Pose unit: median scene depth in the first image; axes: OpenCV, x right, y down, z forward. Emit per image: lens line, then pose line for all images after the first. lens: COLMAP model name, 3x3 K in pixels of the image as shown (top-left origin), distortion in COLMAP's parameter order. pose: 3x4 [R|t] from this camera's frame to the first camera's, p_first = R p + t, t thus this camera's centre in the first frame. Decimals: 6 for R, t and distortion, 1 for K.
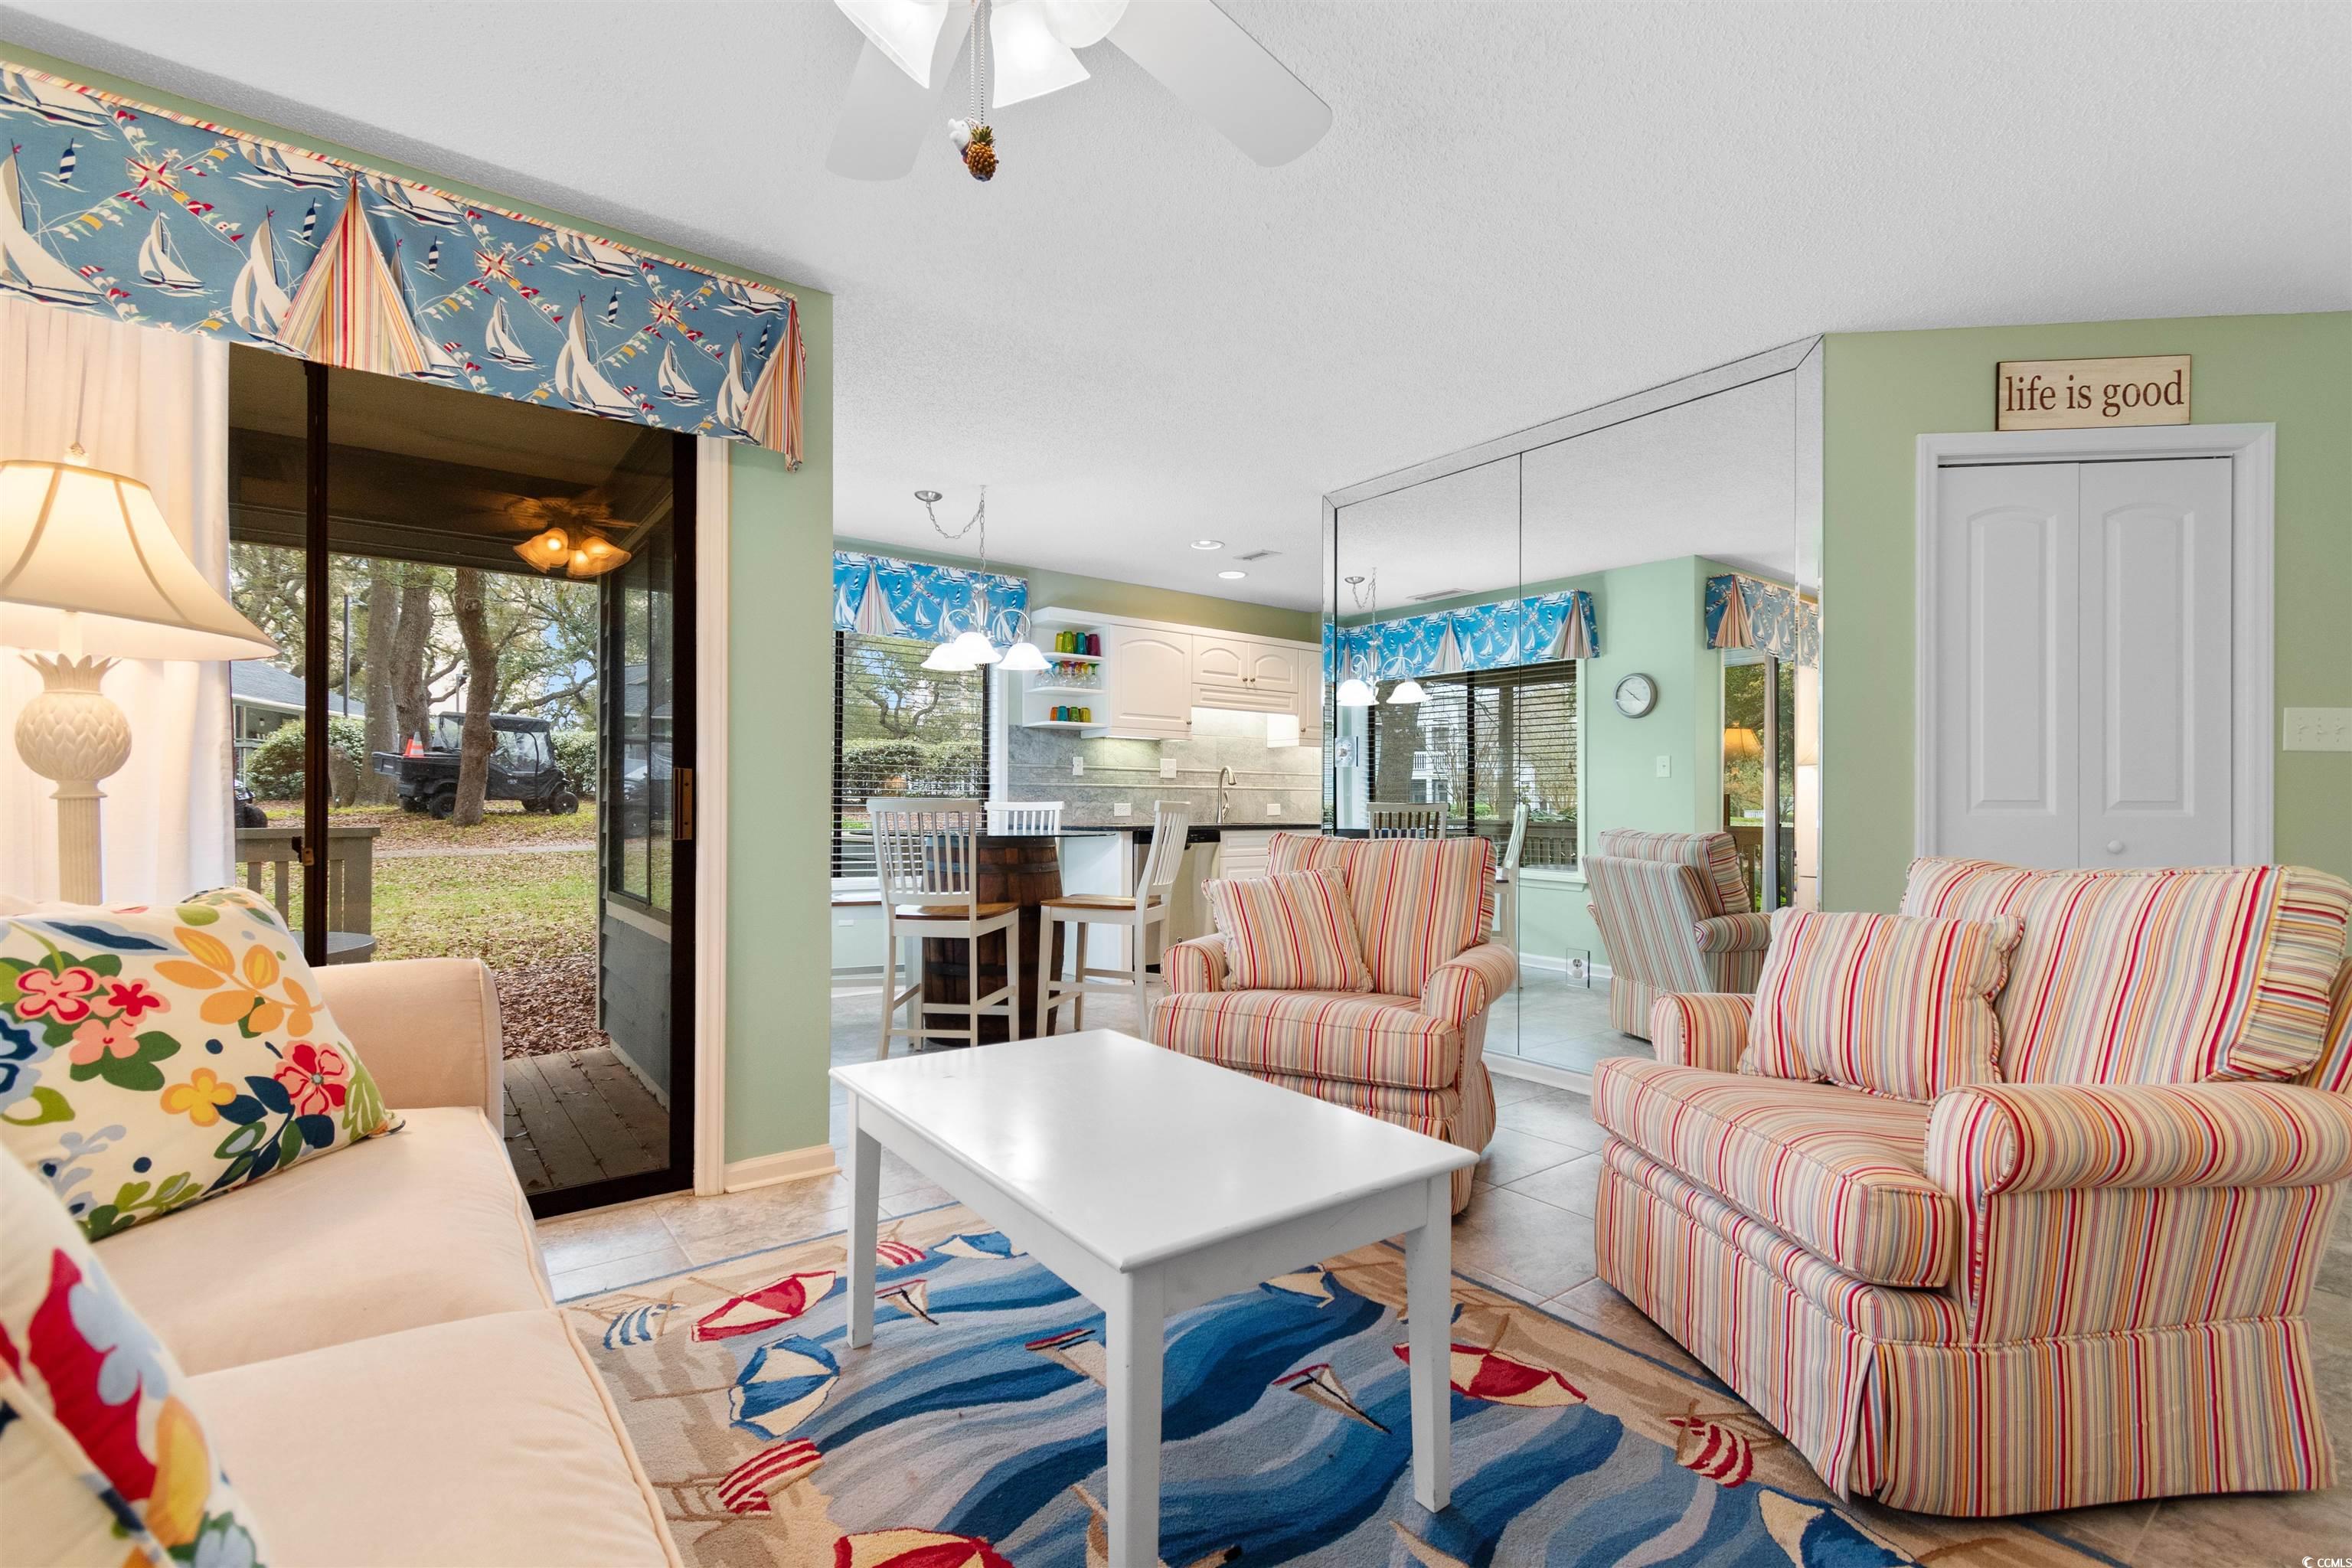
lens RADIAL K [[1057.0, 0, 1183.9], [0, 1057.0, 800.9], [0, 0, 1]] dist [0.010356, -0.000999]
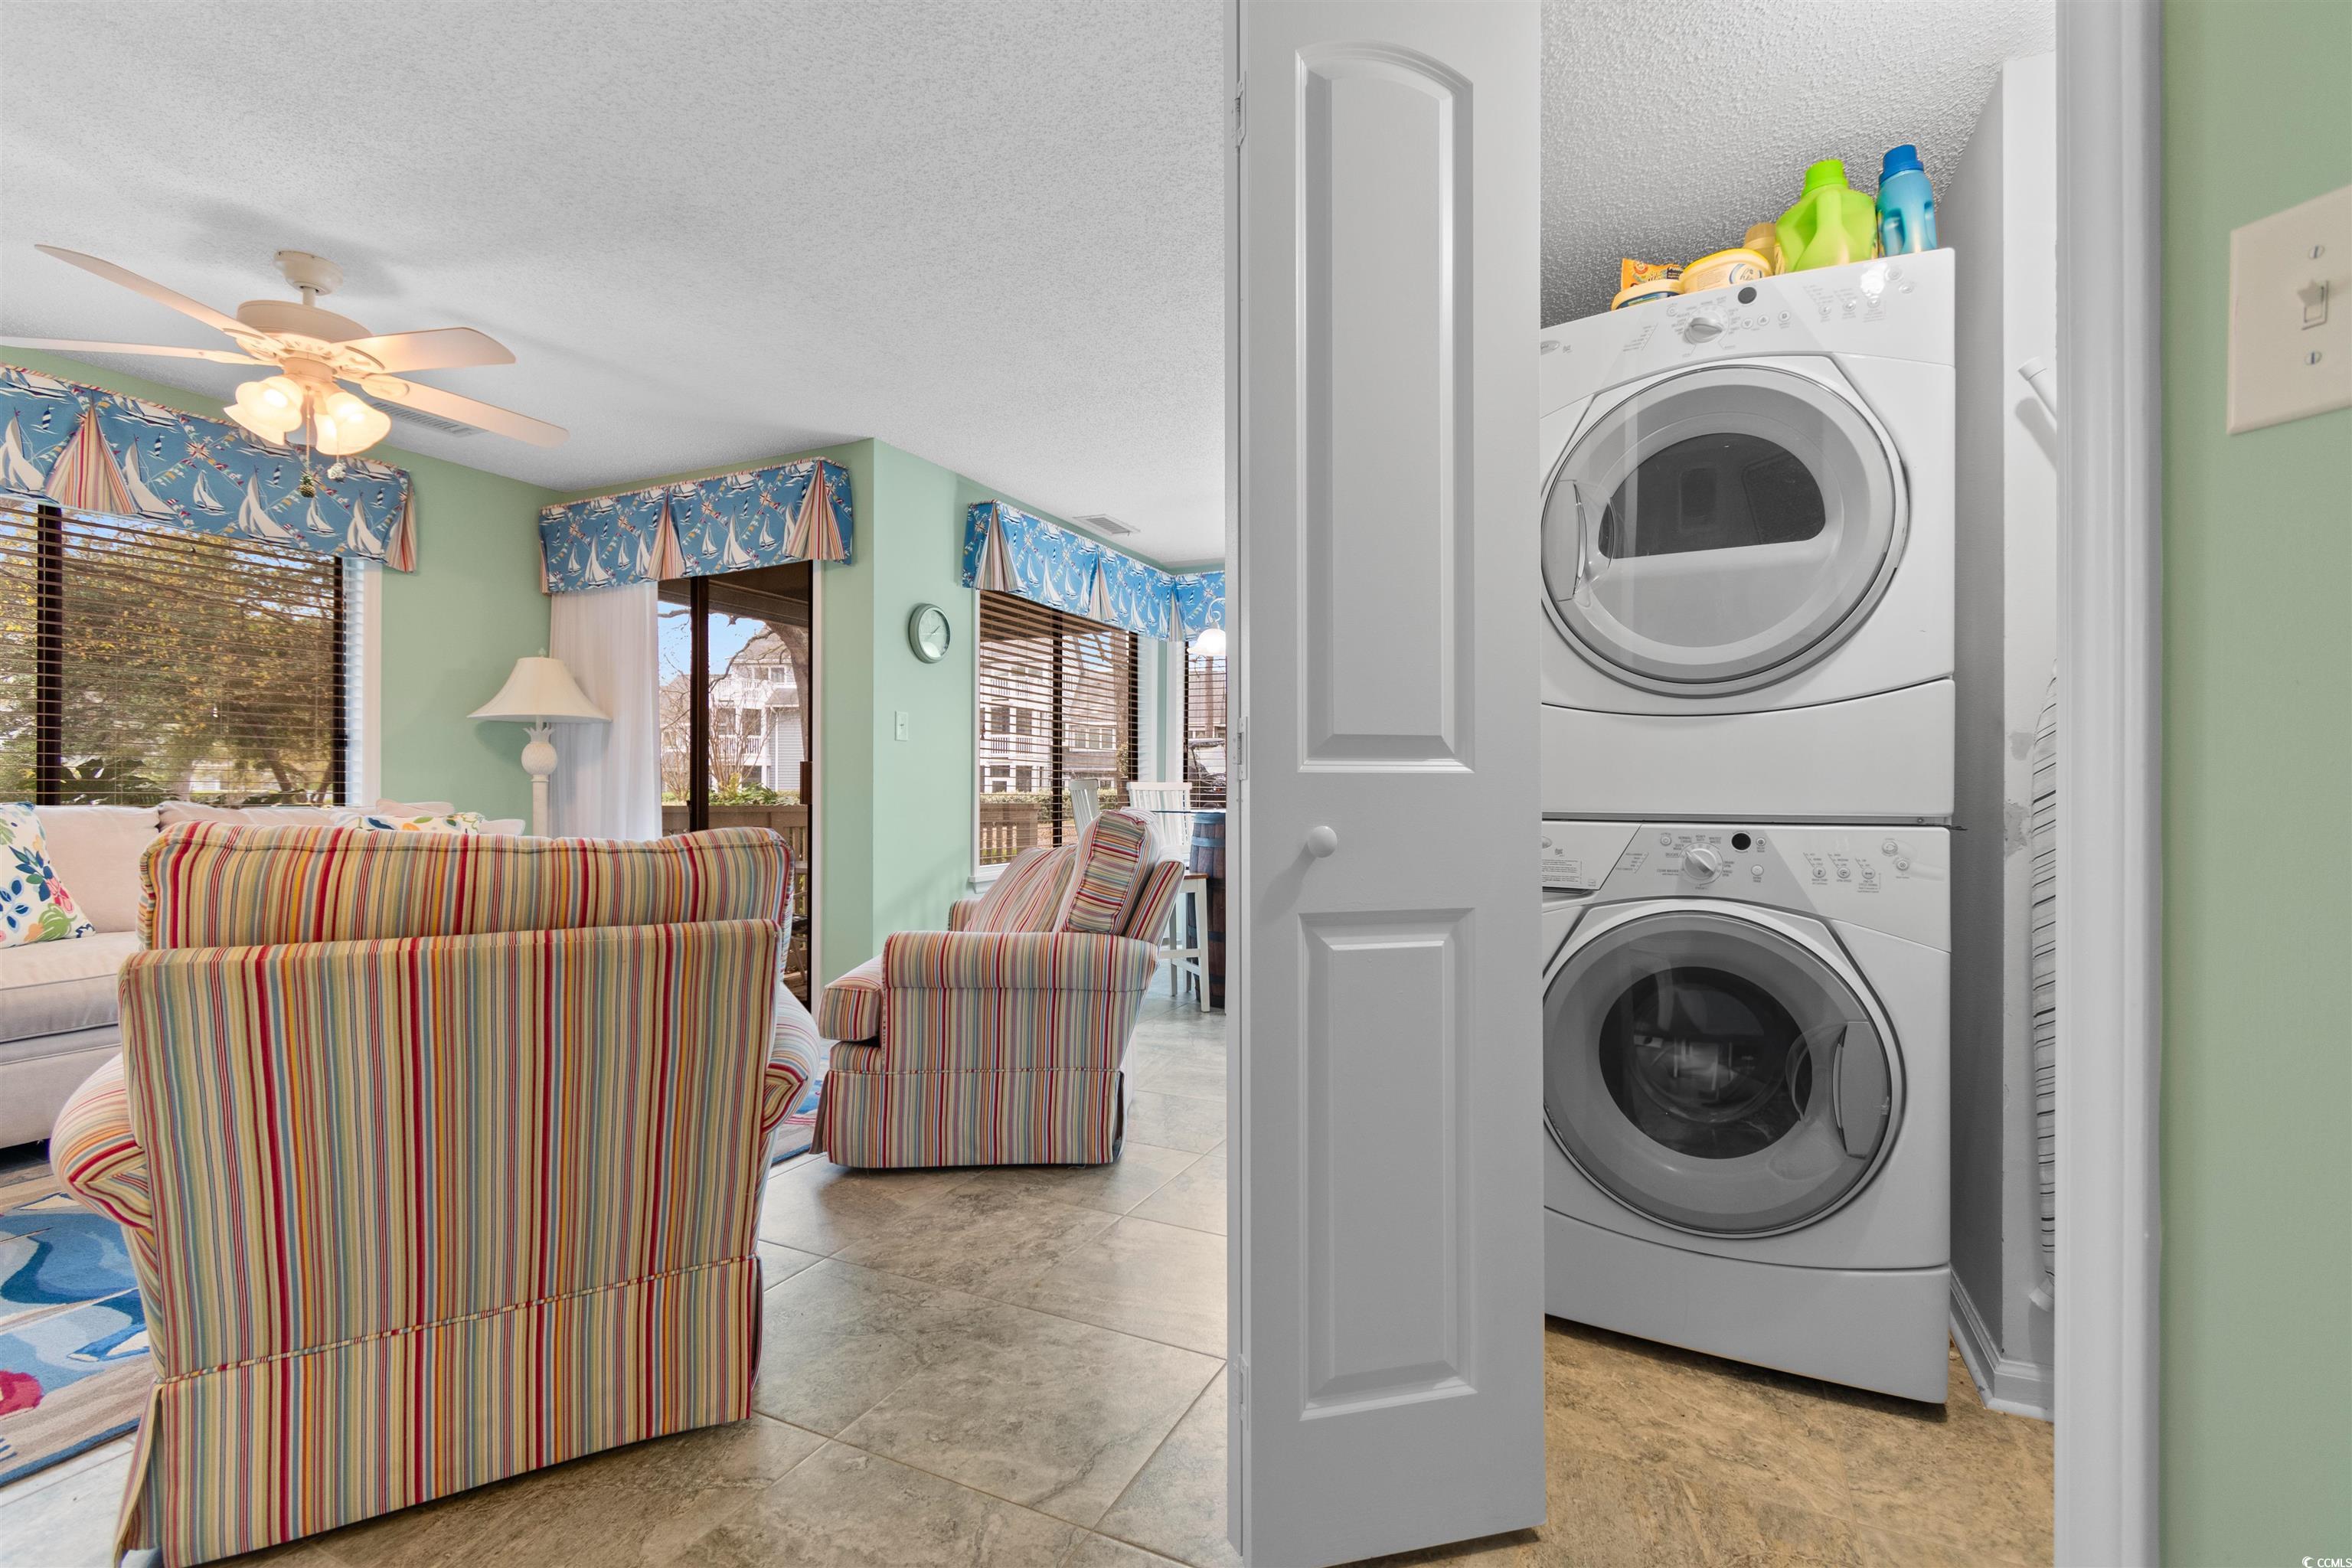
lens RADIAL K [[1030.3, 0, 1186.7], [0, 1030.3, 792.8], [0, 0, 1]] dist [0.000480, -0.001321]
pose [[0.456532, -0.005614, -0.889690, 0.981020], [0.004725, 0.999981, -0.003885, 0.022222], [0.889695, -0.002430, 0.456550, 0.626630]]
